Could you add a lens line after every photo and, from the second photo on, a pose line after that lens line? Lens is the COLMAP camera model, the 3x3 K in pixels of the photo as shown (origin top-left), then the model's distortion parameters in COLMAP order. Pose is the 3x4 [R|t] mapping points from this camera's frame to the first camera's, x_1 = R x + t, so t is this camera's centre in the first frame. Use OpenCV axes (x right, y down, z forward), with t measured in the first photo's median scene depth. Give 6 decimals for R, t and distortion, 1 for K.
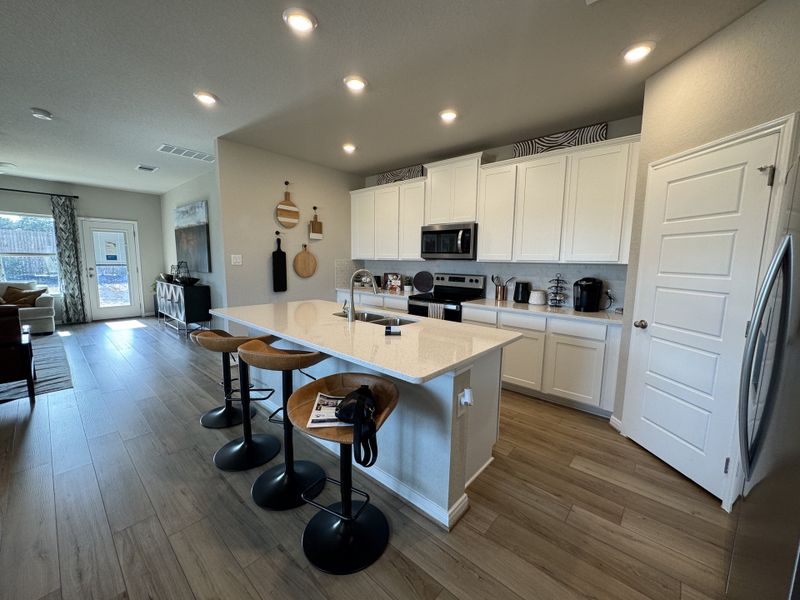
lens RADIAL K [[318.9, 0, 397.0], [0, 318.9, 298.8], [0, 0, 1]] dist [-0.001887, -0.000410]
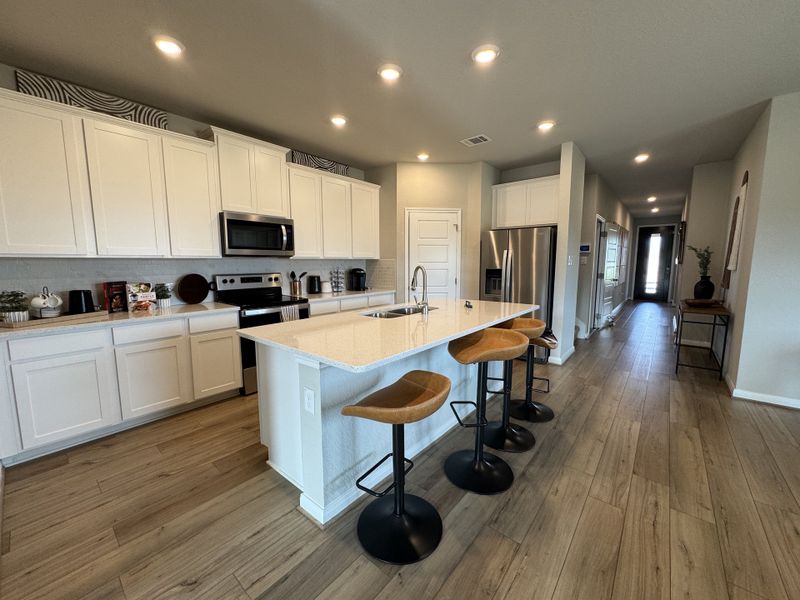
lens RADIAL K [[318.9, 0, 394.1], [0, 318.9, 300.5], [0, 0, 1]] dist [-0.001887, -0.000410]
pose [[-0.020560, -0.141141, 0.989776, -0.532531], [0.122243, 0.982203, 0.142601, -0.063361], [-0.992287, 0.123925, -0.002941, 0.487712]]
